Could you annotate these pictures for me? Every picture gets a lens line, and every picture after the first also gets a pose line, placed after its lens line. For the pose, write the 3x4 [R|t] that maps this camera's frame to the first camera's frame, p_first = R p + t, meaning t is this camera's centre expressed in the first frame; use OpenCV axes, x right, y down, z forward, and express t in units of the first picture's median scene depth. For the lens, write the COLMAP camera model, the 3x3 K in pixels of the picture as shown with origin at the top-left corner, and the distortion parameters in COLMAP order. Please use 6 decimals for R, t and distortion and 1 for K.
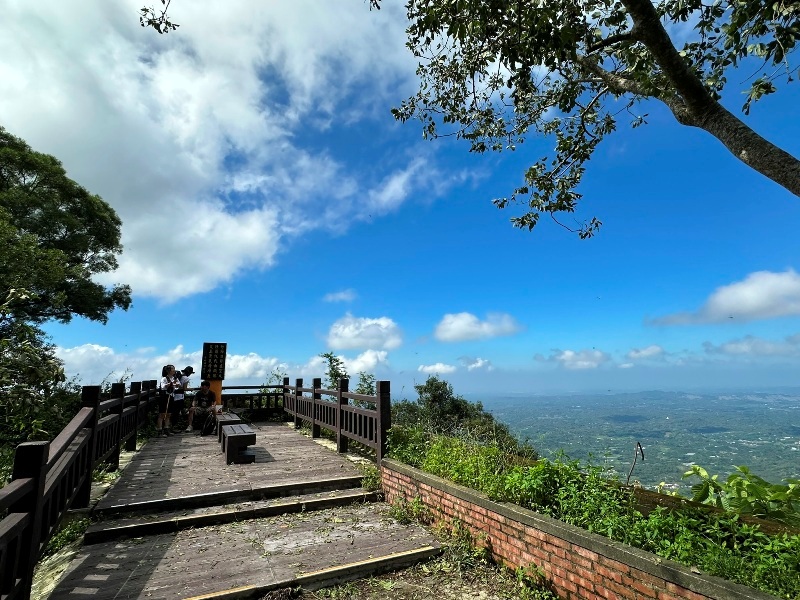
lens RADIAL K [[419.7, 0, 400.0], [0, 419.7, 300.0], [0, 0, 1]] dist [0.000717, 0.000043]
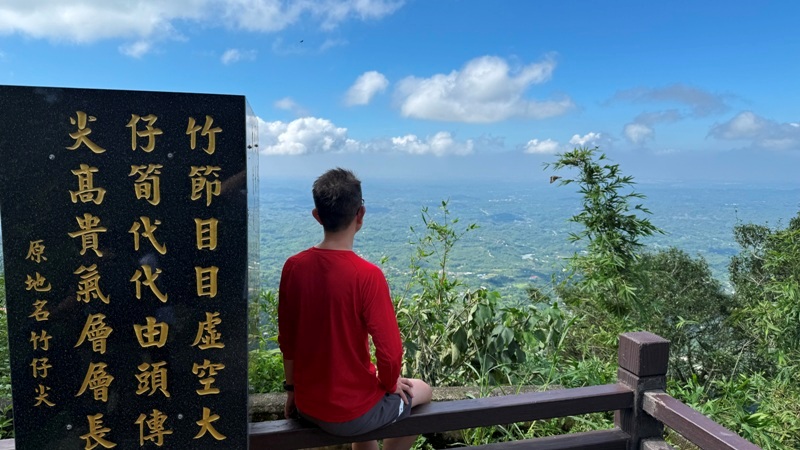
lens RADIAL K [[587.6, 0, 400.0], [0, 587.6, 225.0], [0, 0, 1]] dist [-0.001567, -0.000593]
pose [[0.989448, 0.069078, -0.127362, -0.367214], [-0.027003, 0.951547, 0.306315, 0.090673], [0.142350, -0.299644, 0.943372, 0.886049]]
